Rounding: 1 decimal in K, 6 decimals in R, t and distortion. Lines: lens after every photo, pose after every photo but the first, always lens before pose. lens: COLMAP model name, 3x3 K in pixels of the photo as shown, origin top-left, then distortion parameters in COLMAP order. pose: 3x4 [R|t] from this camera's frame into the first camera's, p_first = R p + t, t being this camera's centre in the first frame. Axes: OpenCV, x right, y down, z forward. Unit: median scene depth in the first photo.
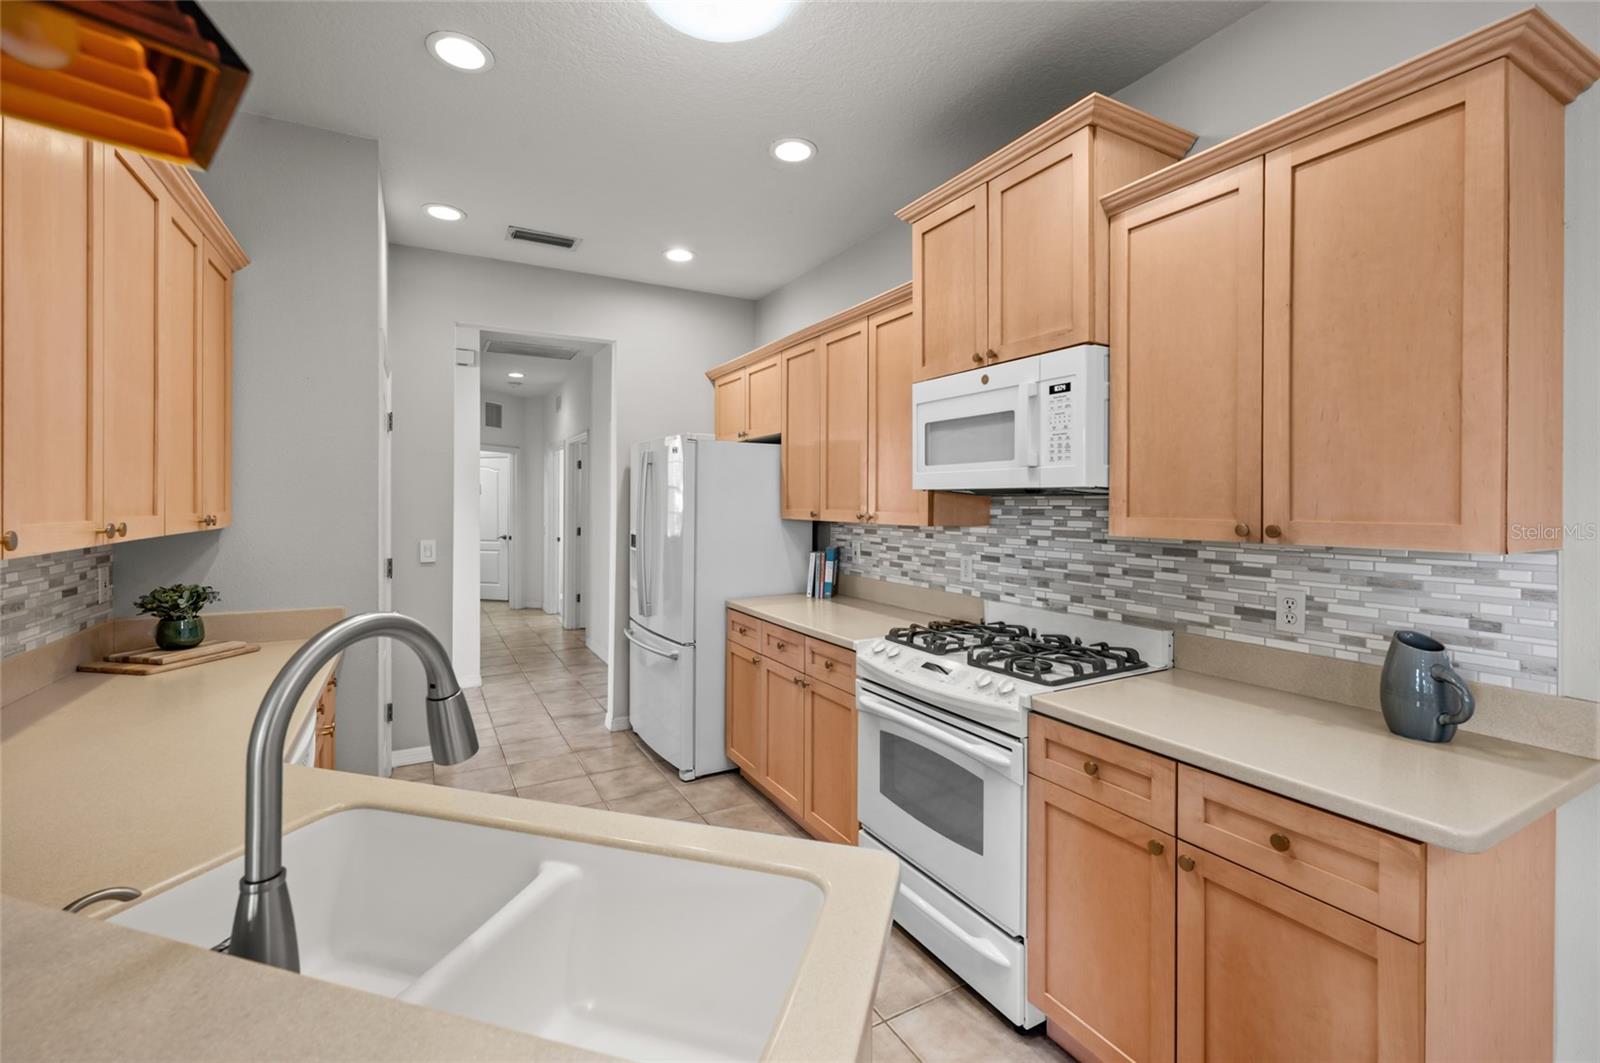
lens RADIAL K [[694.1, 0, 796.3], [0, 694.1, 504.3], [0, 0, 1]] dist [0.002334, 0.000251]
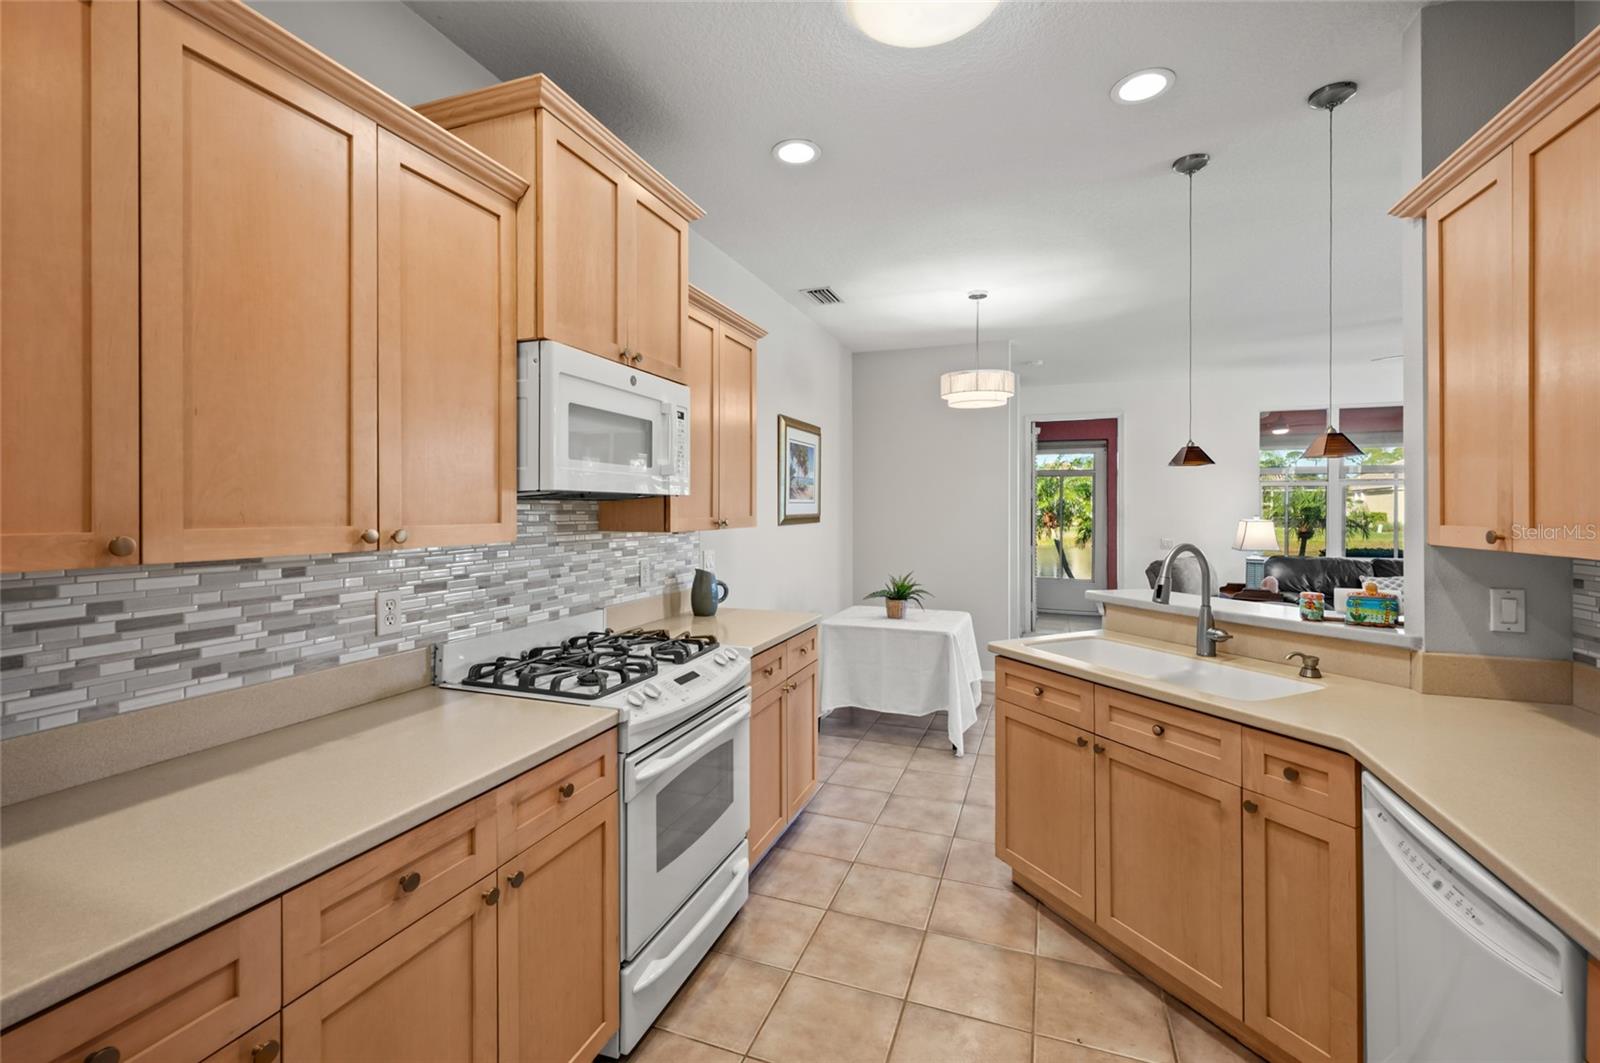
lens RADIAL K [[694.1, 0, 801.2], [0, 694.1, 504.1], [0, 0, 1]] dist [0.002334, 0.000251]
pose [[-0.664224, 0.001332, 0.747533, -0.534344], [-0.000156, 0.999998, -0.001921, -0.004570], [-0.747534, -0.001392, -0.664222, 1.287620]]
